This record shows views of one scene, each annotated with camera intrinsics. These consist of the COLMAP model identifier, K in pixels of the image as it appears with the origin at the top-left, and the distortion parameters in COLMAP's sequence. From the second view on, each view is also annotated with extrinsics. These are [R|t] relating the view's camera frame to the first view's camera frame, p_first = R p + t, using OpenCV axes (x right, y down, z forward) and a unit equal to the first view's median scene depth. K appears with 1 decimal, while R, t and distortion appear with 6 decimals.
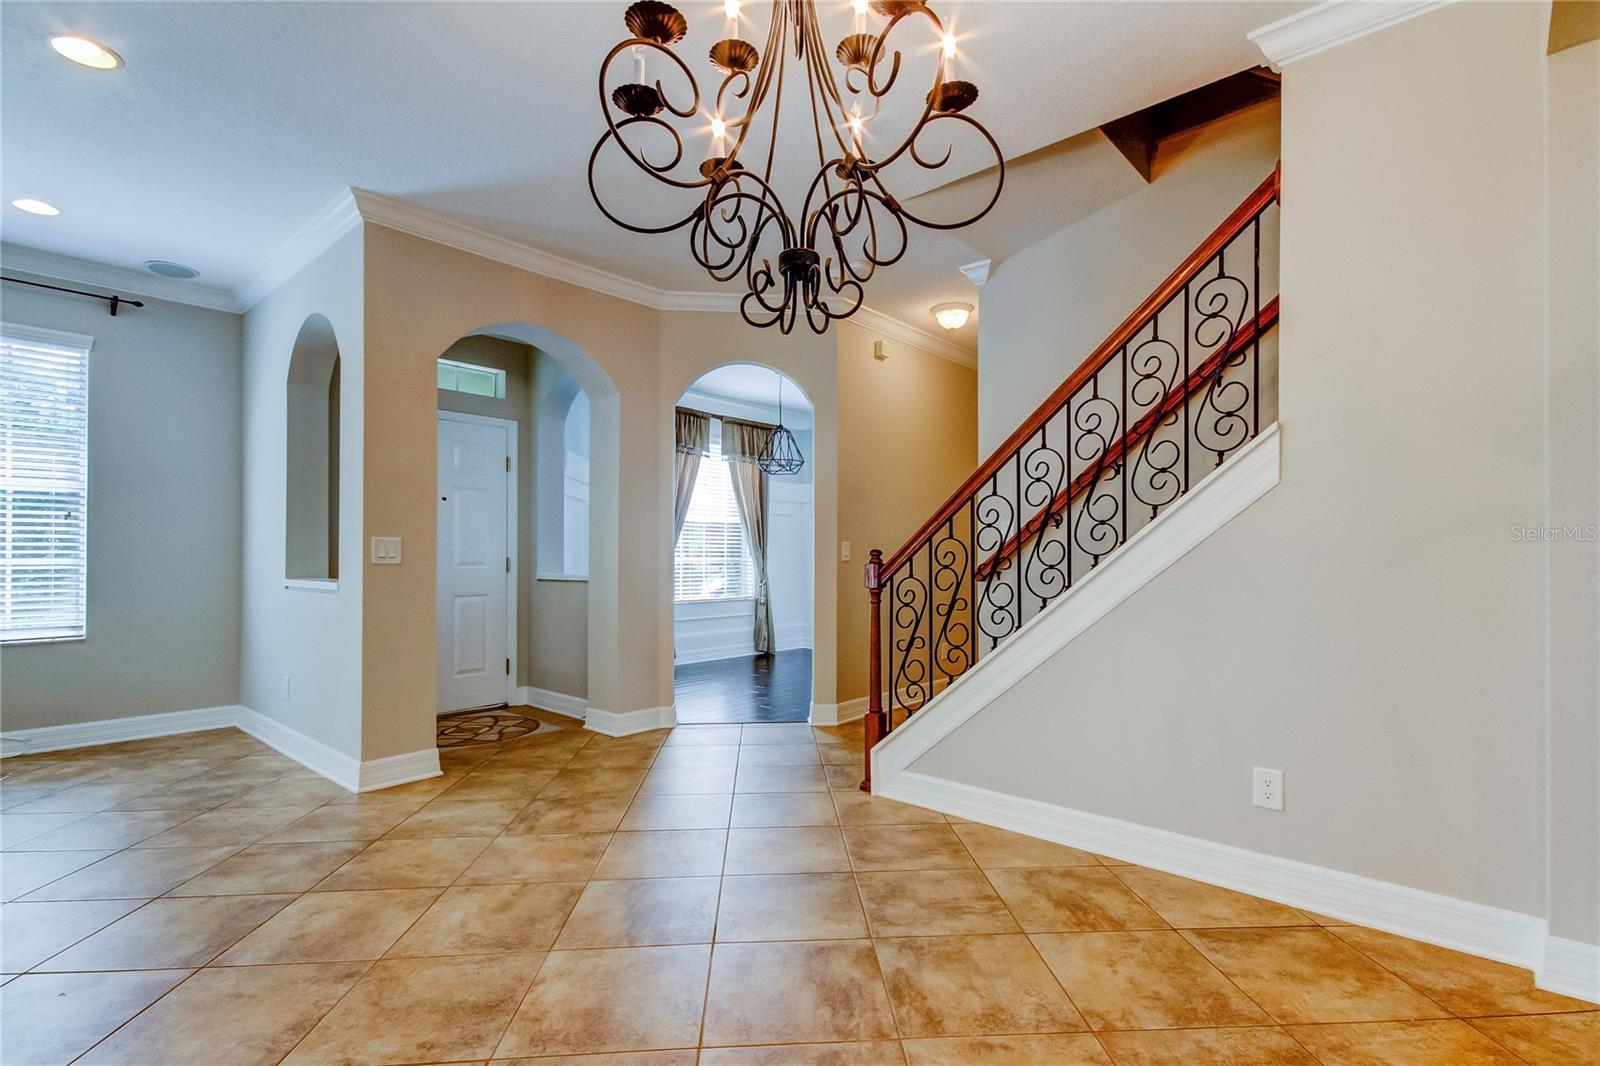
lens RADIAL K [[752.4, 0, 824.9], [0, 752.4, 557.0], [0, 0, 1]] dist [0.008728, -0.001210]
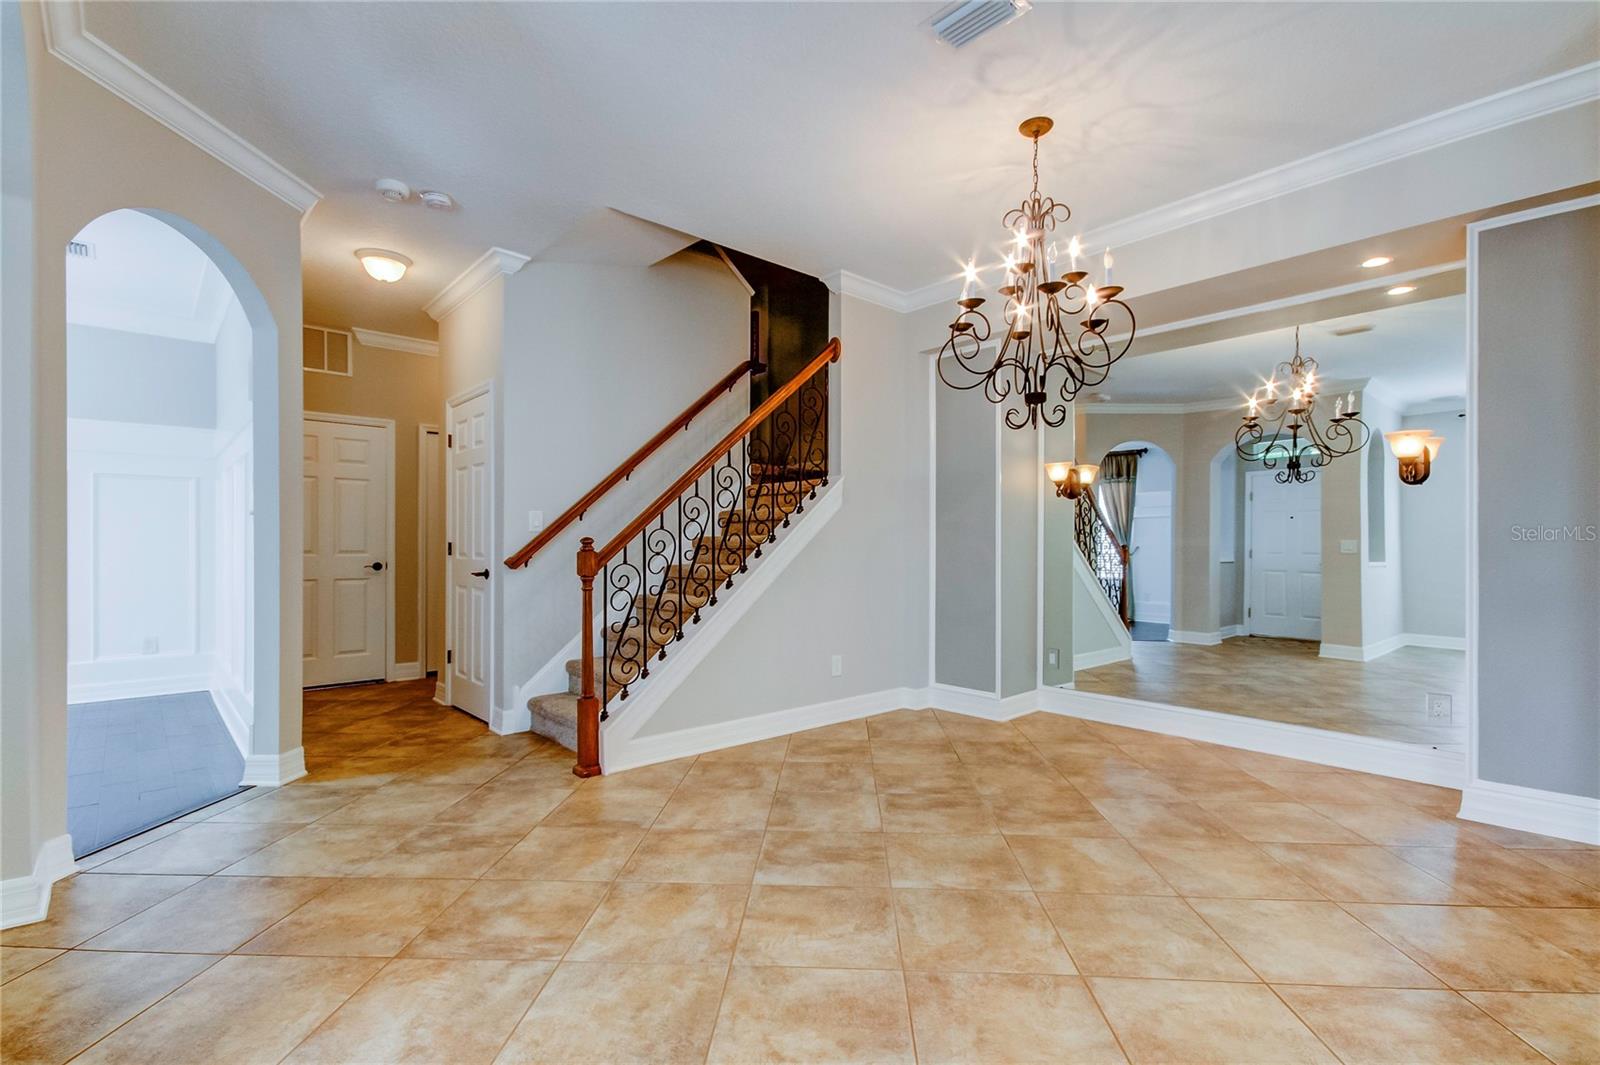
lens RADIAL K [[741.2, 0, 806.5], [0, 741.2, 548.4], [0, 0, 1]] dist [0.015487, 0.000597]
pose [[0.121255, -0.004568, 0.992611, -0.928698], [0.003115, 0.999986, 0.004222, 0.001104], [-0.992616, 0.002580, 0.121268, 0.613264]]
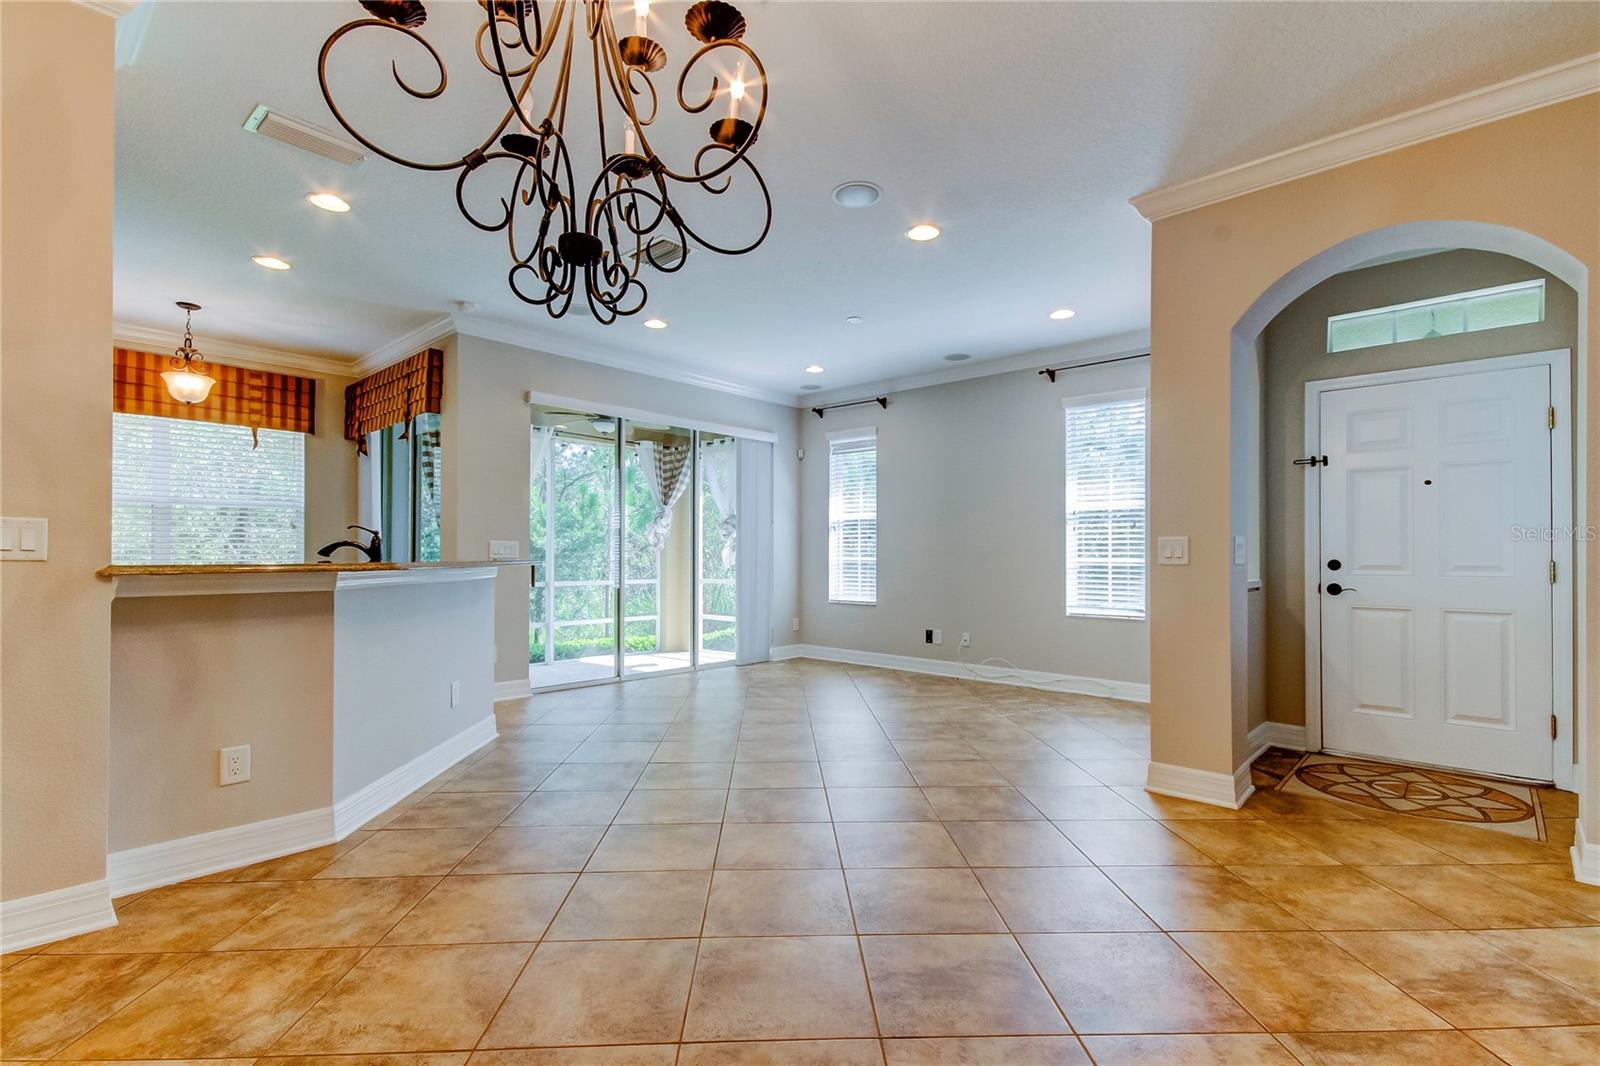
lens RADIAL K [[736.9, 0, 800.9], [0, 736.9, 545.5], [0, 0, 1]] dist [0.012017, -0.001014]
pose [[-0.037719, -0.013770, -0.999194, 0.403797], [-0.008653, 0.999872, -0.013452, 0.002921], [0.999251, 0.008138, -0.037833, 0.593035]]
